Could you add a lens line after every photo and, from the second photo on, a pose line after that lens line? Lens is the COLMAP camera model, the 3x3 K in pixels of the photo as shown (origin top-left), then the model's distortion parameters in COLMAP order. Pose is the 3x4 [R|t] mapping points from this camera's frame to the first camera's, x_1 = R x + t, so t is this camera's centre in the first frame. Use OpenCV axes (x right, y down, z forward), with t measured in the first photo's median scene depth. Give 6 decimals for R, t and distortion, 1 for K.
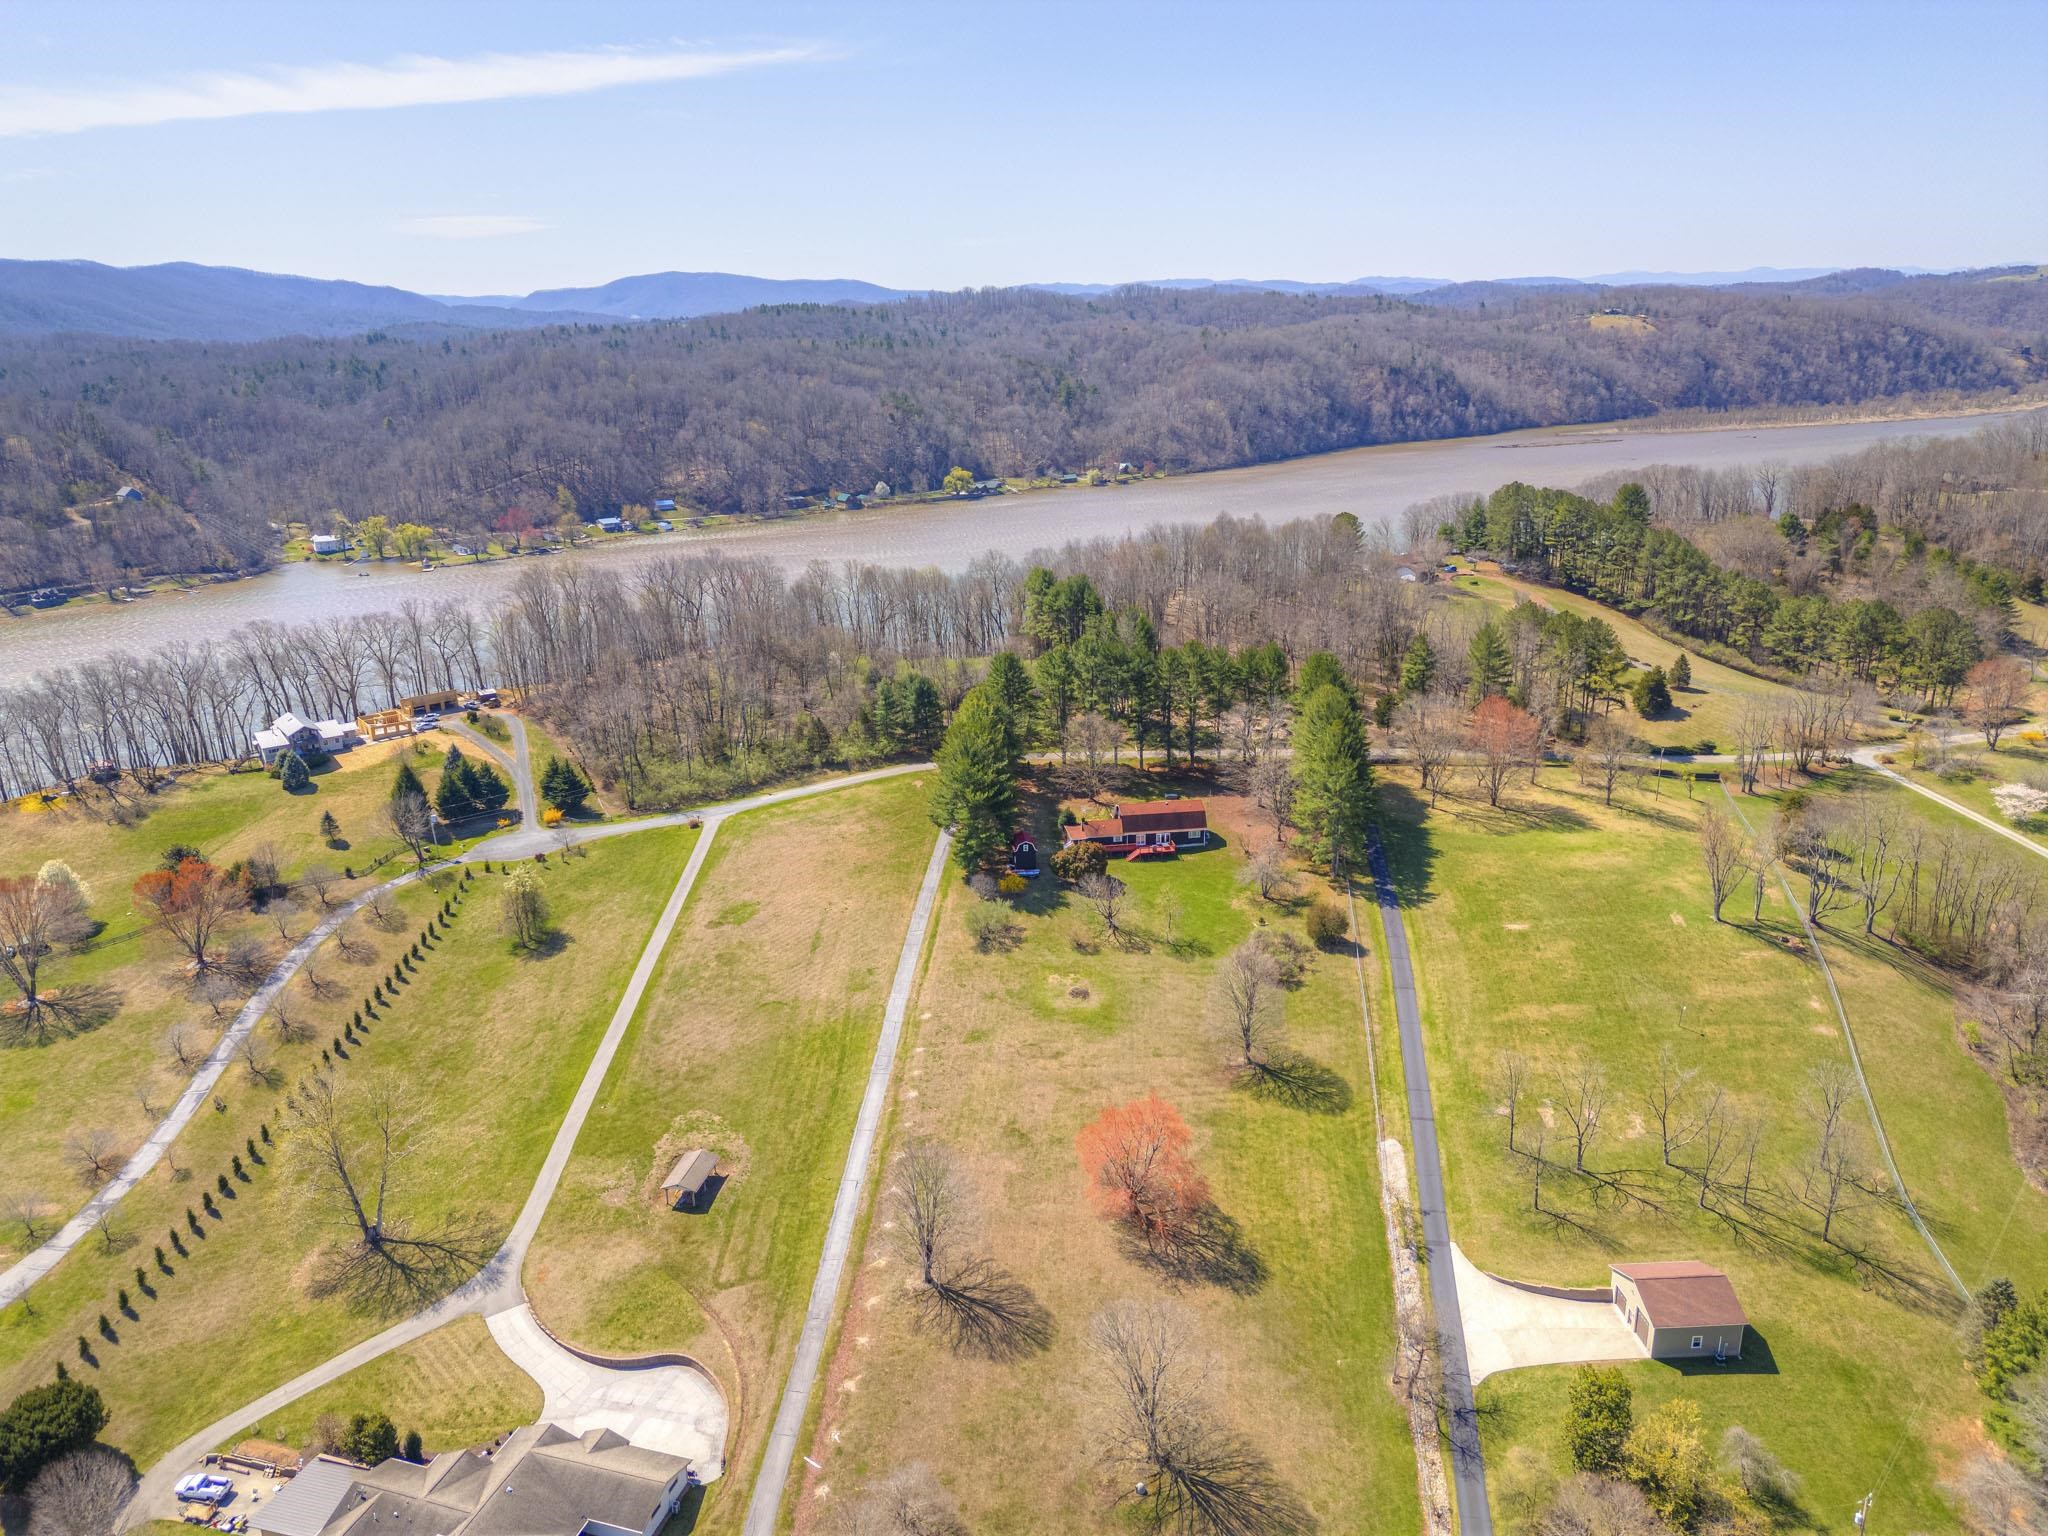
lens RADIAL K [[1445.7, 0, 1018.4], [0, 1445.7, 730.0], [0, 0, 1]] dist [0.070527, -0.073054]
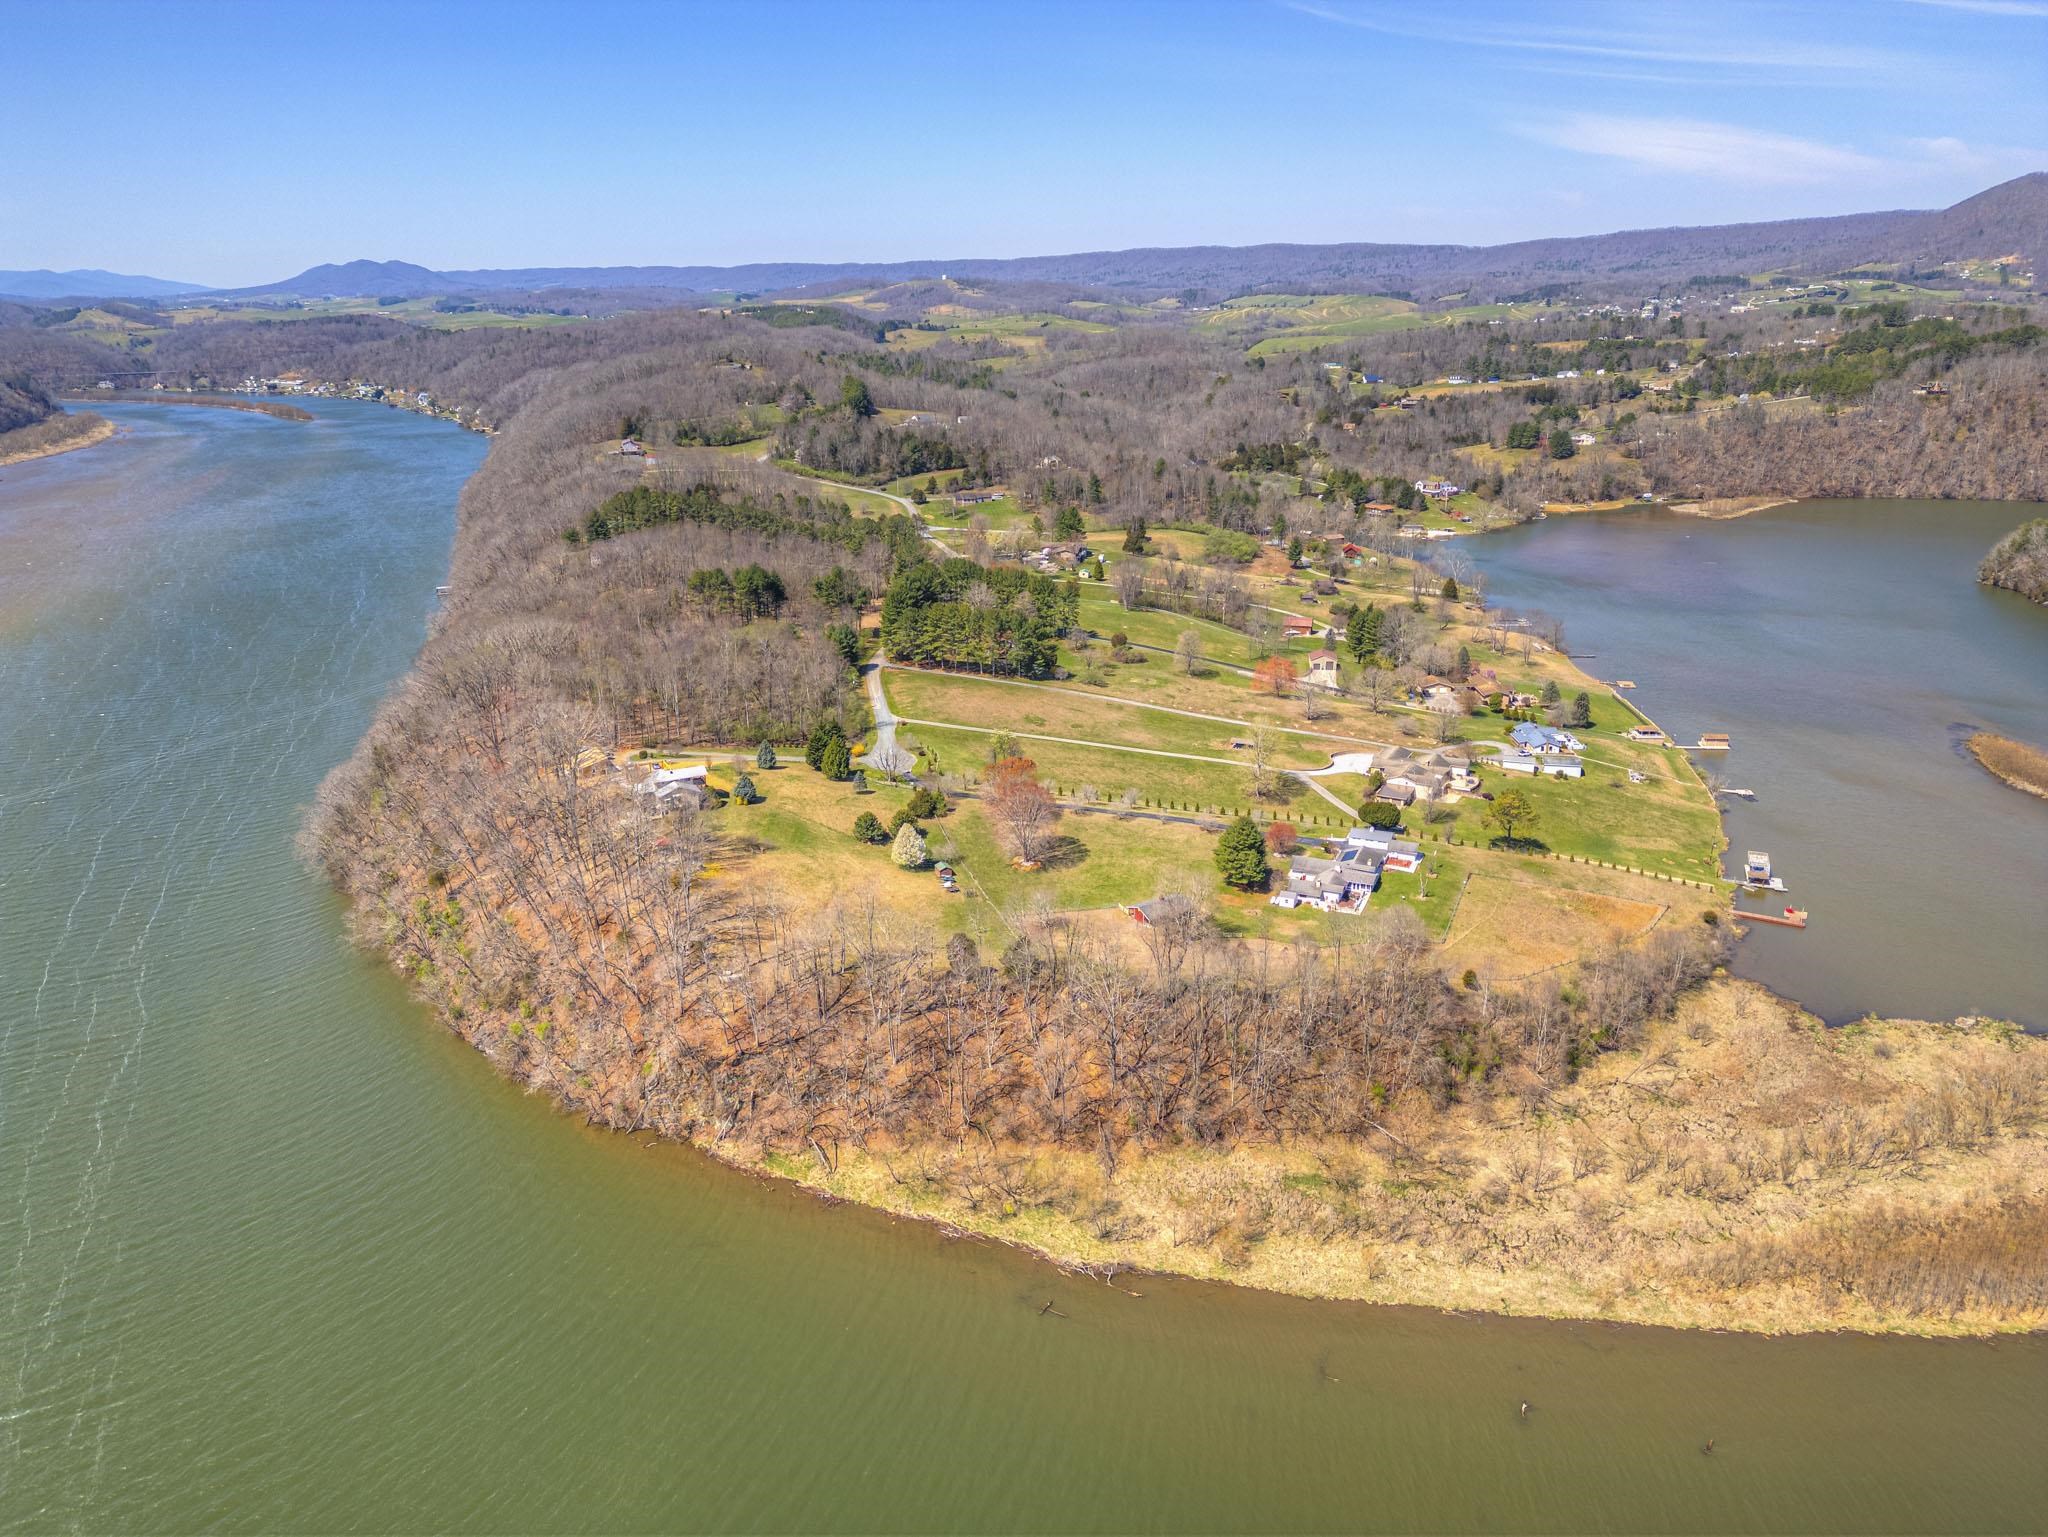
lens RADIAL K [[1438.6, 0, 1026.6], [0, 1438.6, 758.3], [0, 0, 1]] dist [0.074493, -0.063885]
pose [[0.183474, -0.292115, 0.938619, -1.620483], [0.287917, 0.928924, 0.232818, -0.218778], [-0.939916, 0.227528, 0.254538, 0.446673]]
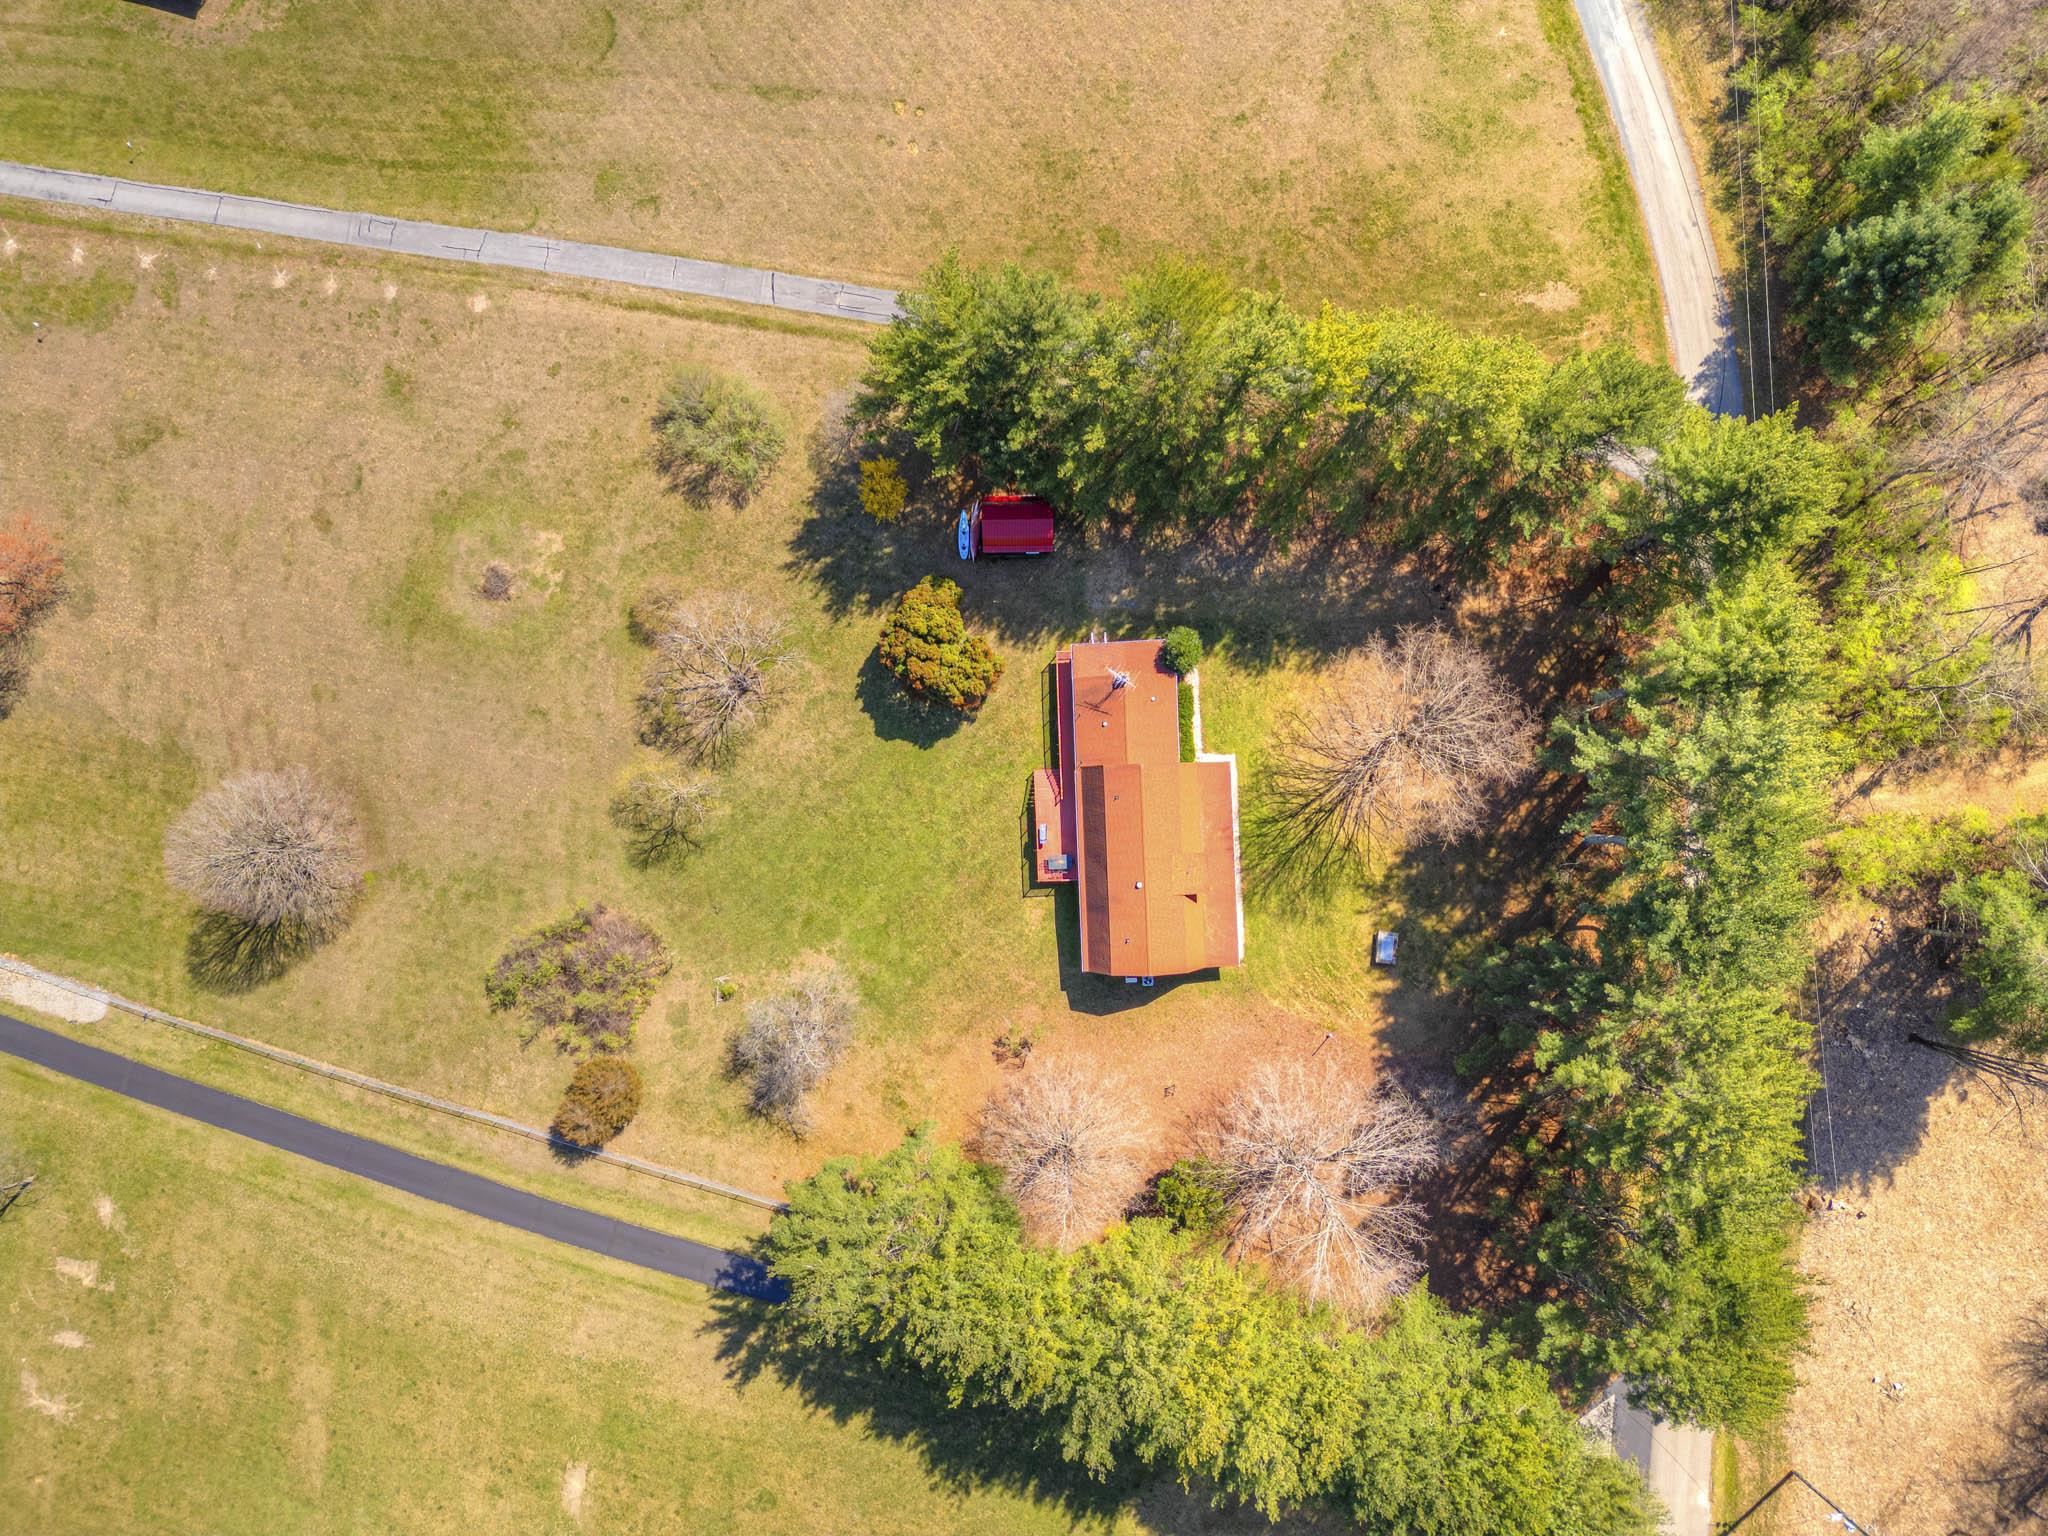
lens RADIAL K [[1438.6, 0, 1026.6], [0, 1438.6, 757.8], [0, 0, 1]] dist [0.074493, -0.063885]
pose [[-0.108978, 0.994032, -0.004927, 0.063804], [-0.277586, -0.025672, 0.960358, -0.288335], [0.954500, 0.106025, 0.278727, 0.757995]]
